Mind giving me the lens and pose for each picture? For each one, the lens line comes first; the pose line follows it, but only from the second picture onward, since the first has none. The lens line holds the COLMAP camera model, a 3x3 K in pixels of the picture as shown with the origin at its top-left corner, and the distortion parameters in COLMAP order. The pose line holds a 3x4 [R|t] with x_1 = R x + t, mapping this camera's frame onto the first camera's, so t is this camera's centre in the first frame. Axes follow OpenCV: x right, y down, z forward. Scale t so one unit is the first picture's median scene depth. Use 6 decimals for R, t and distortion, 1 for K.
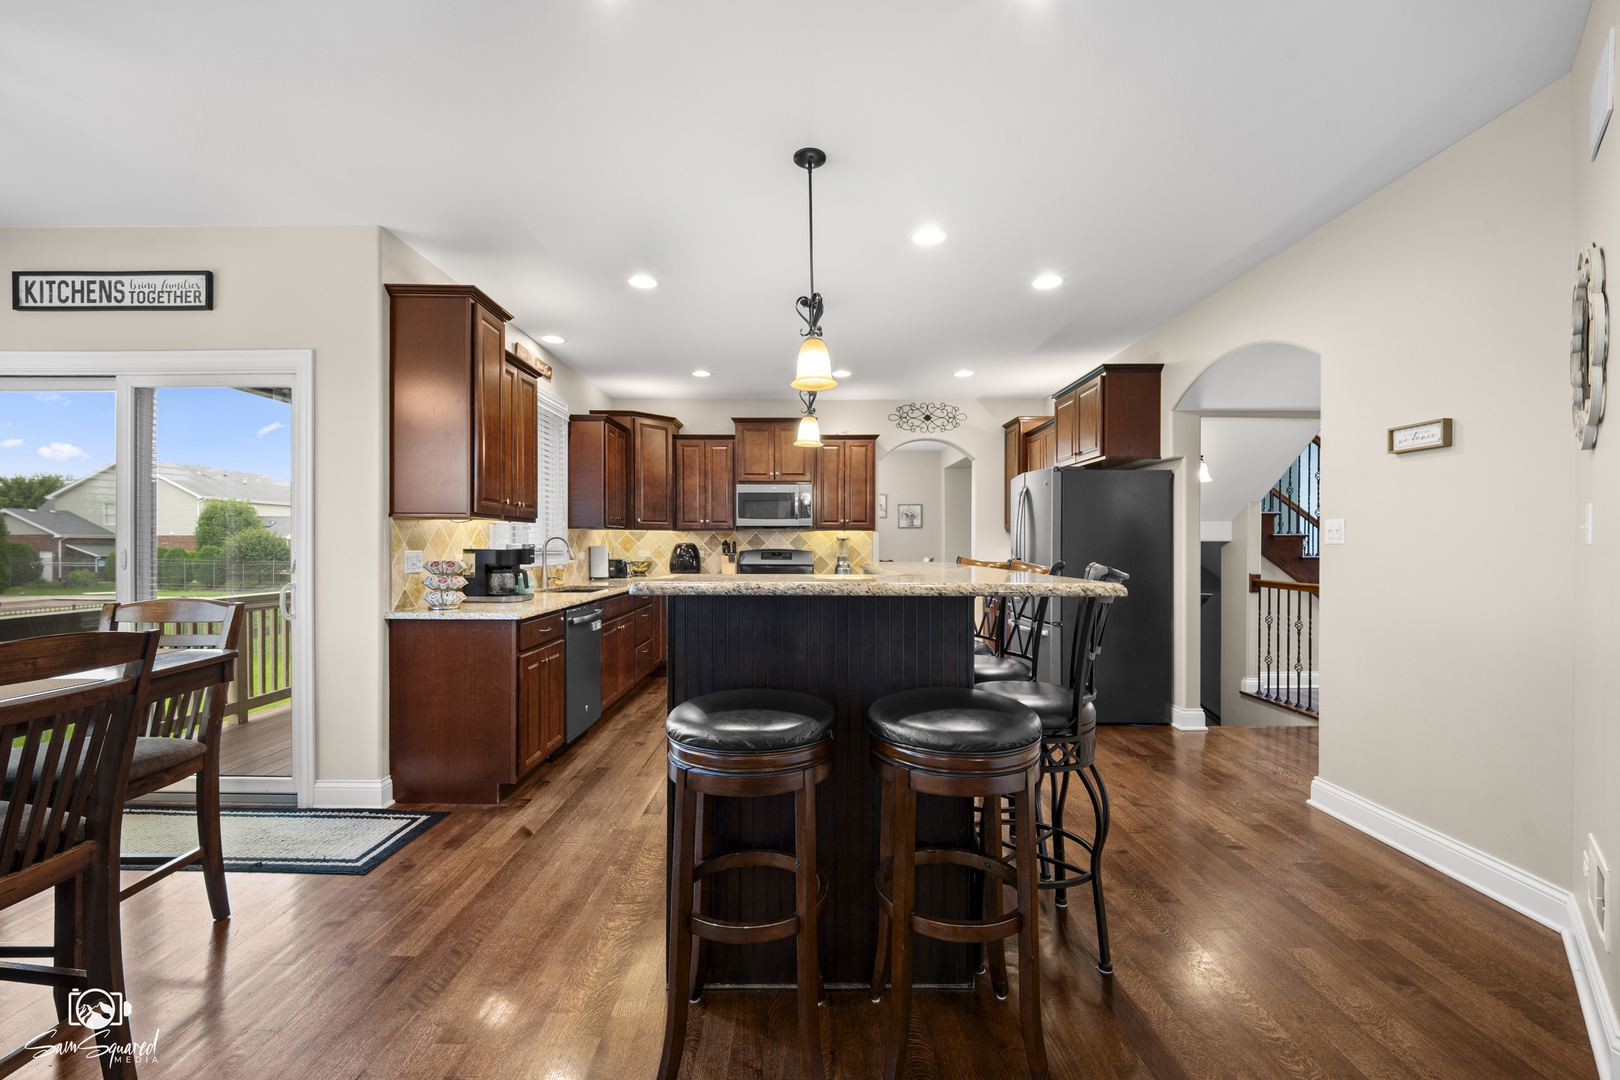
lens RADIAL K [[674.1, 0, 809.2], [0, 674.1, 544.3], [0, 0, 1]] dist [-0.021582, 0.003567]
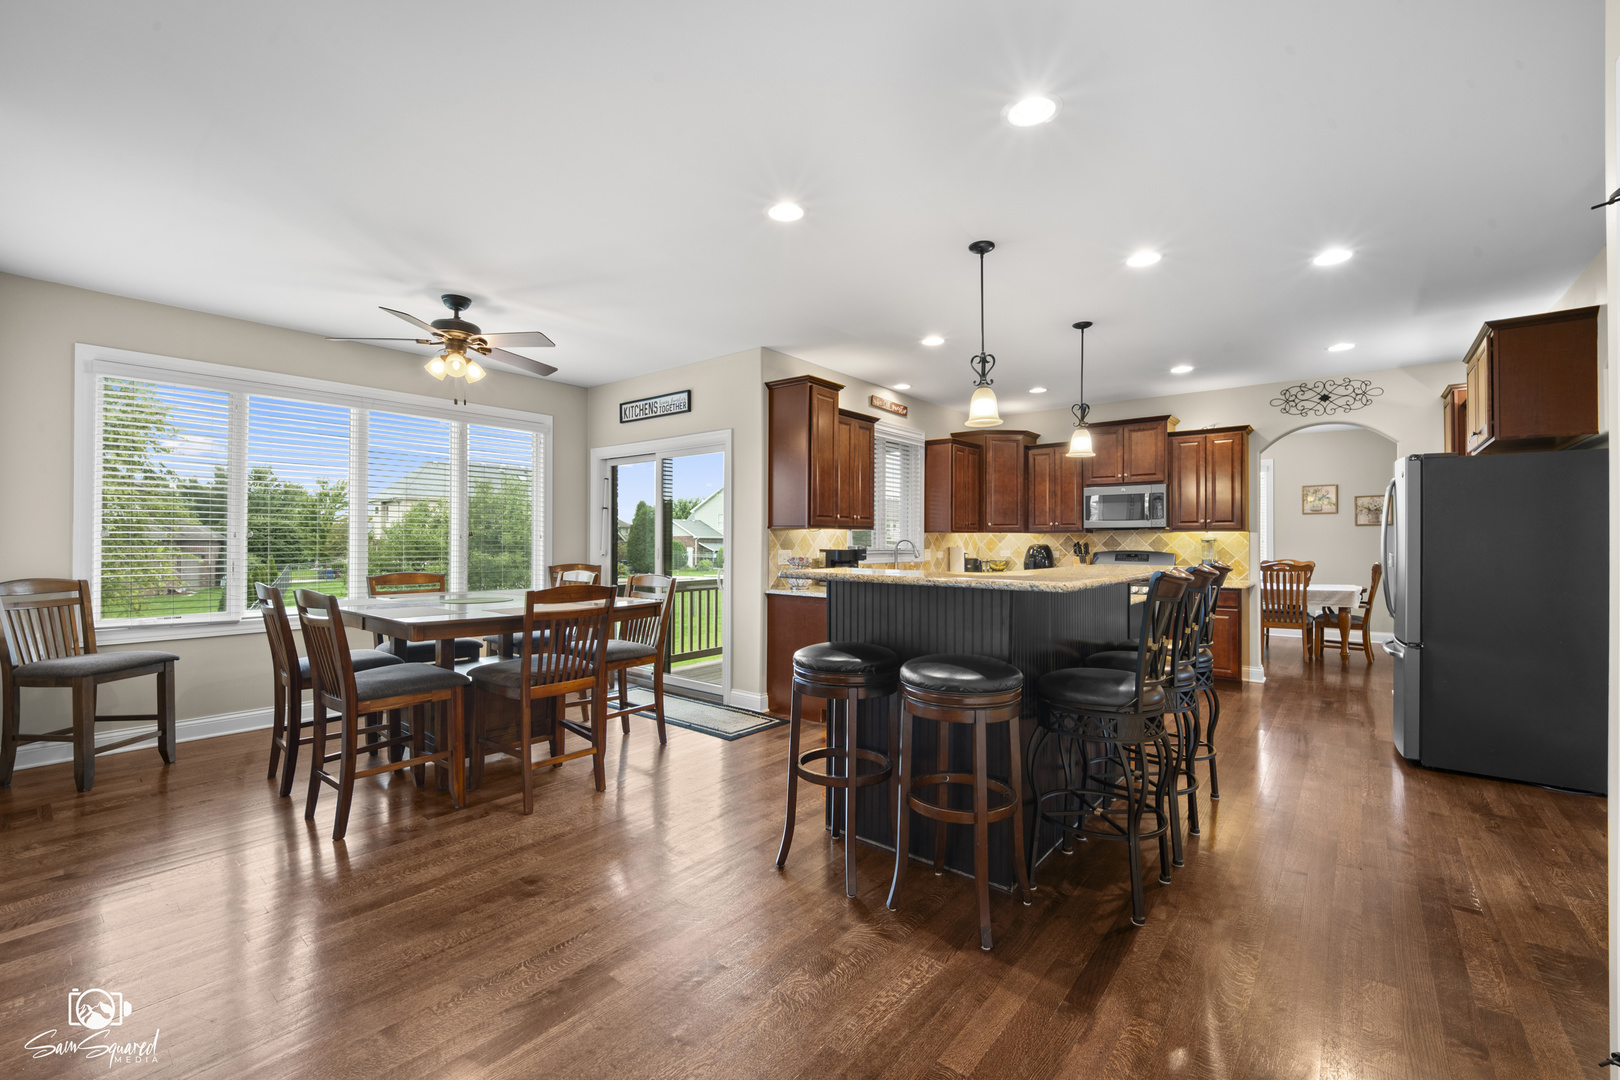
lens RADIAL K [[667.6, 0, 809.6], [0, 667.6, 534.9], [0, 0, 1]] dist [0.055513, -0.049472]
pose [[0.771207, -0.005857, -0.636558, 0.300535], [-0.001309, 0.999941, -0.010786, -0.006323], [0.636584, 0.009152, 0.771153, -0.103356]]
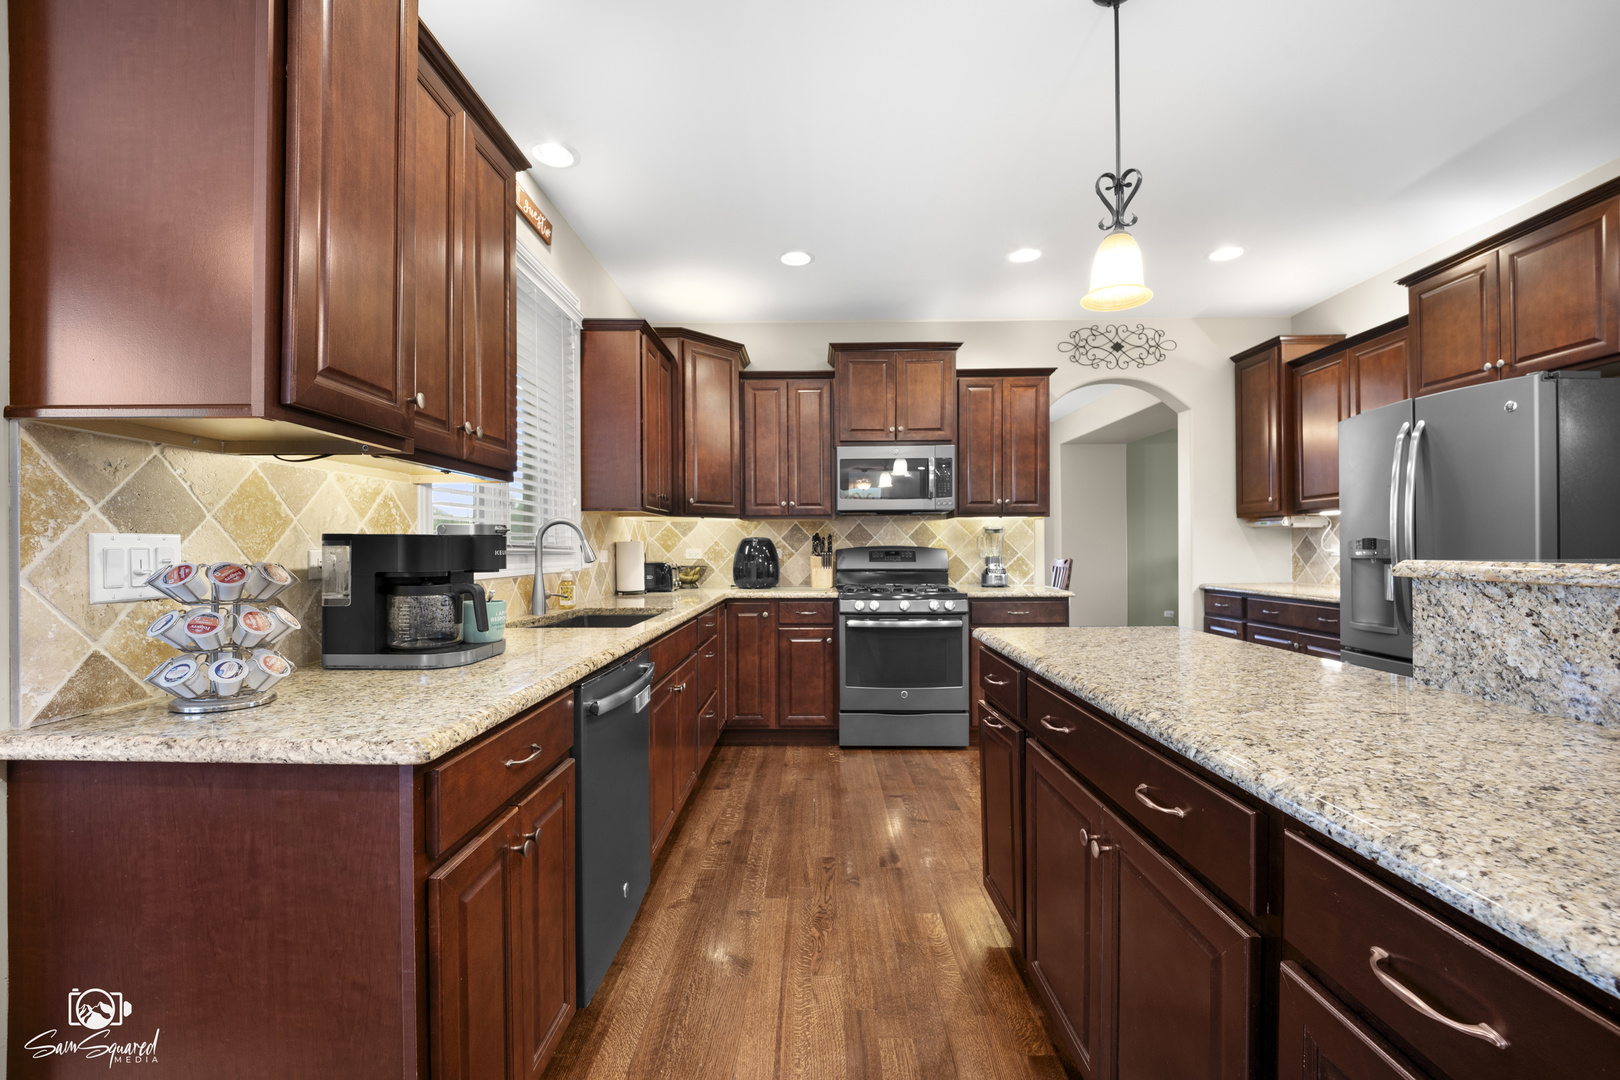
lens RADIAL K [[659.3, 0, 793.3], [0, 659.3, 545.8], [0, 0, 1]] dist [-0.020961, -0.000023]
pose [[0.999540, -0.005981, -0.029743, -0.173388], [0.005828, 0.999969, -0.005238, 0.013368], [0.029774, 0.005062, 0.999544, 0.476742]]
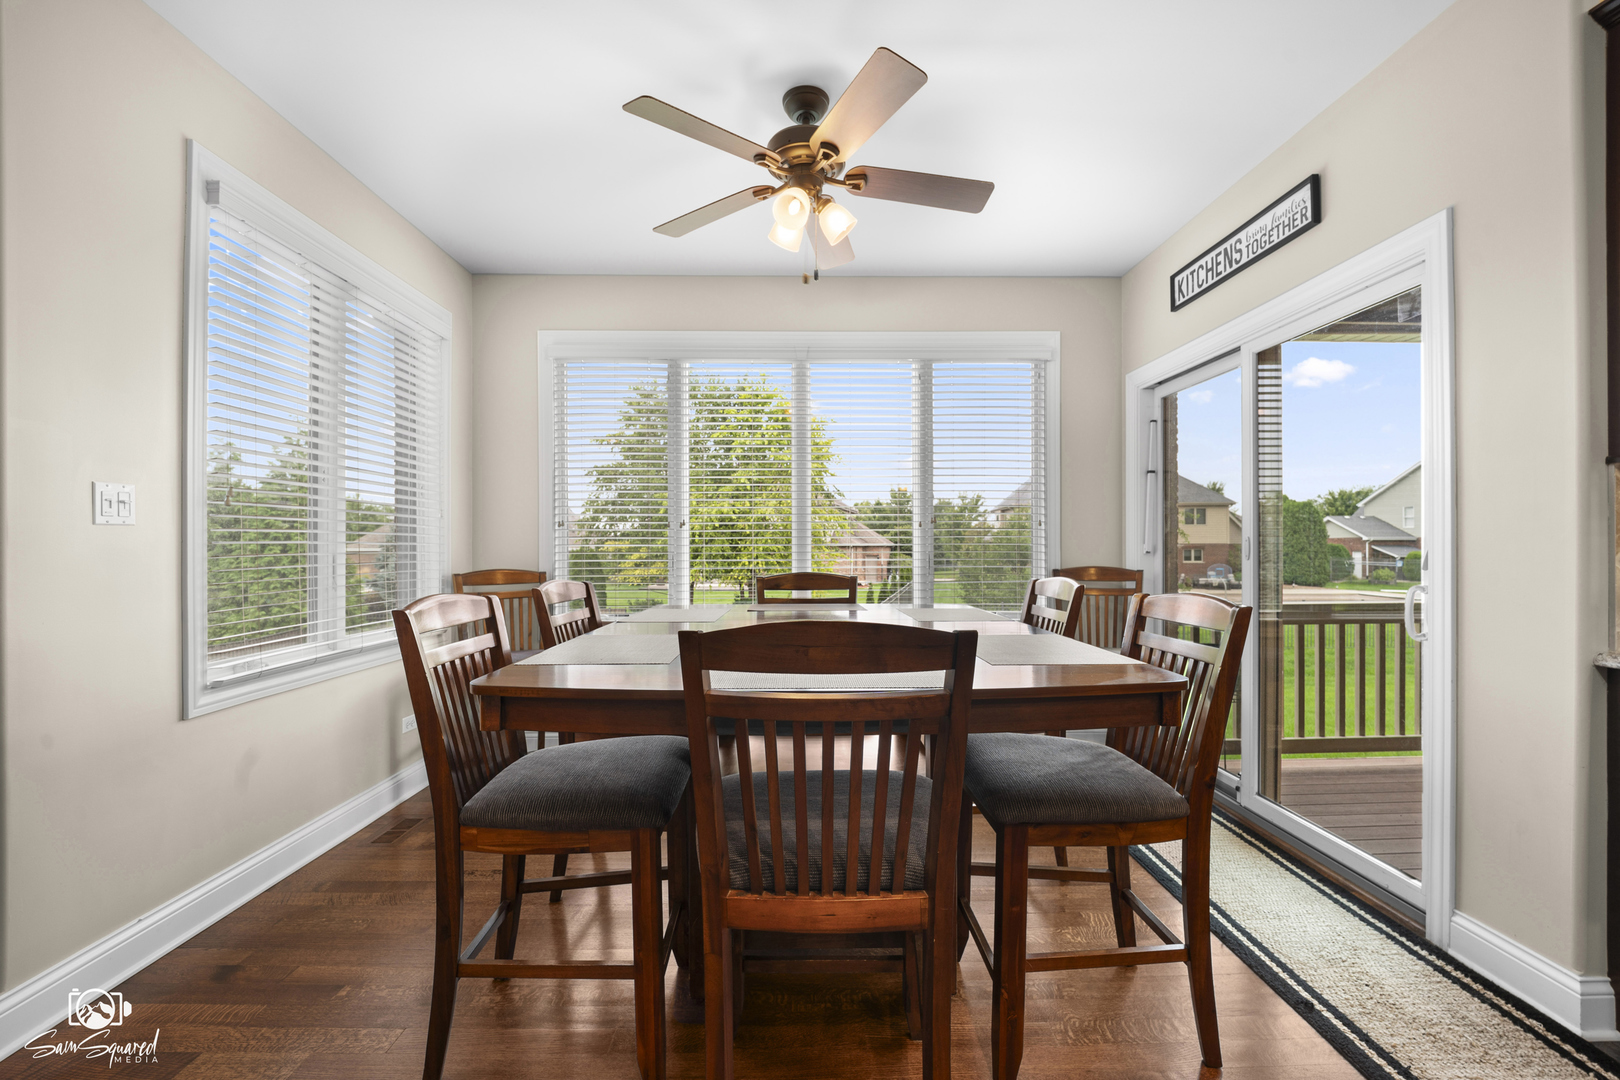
lens RADIAL K [[674.1, 0, 809.2], [0, 674.1, 544.3], [0, 0, 1]] dist [-0.021582, 0.003567]
pose [[0.013329, -0.004744, -0.999900, -0.092394], [0.001456, 0.999988, -0.004725, 0.013875], [0.999910, -0.001393, 0.013335, 0.257942]]
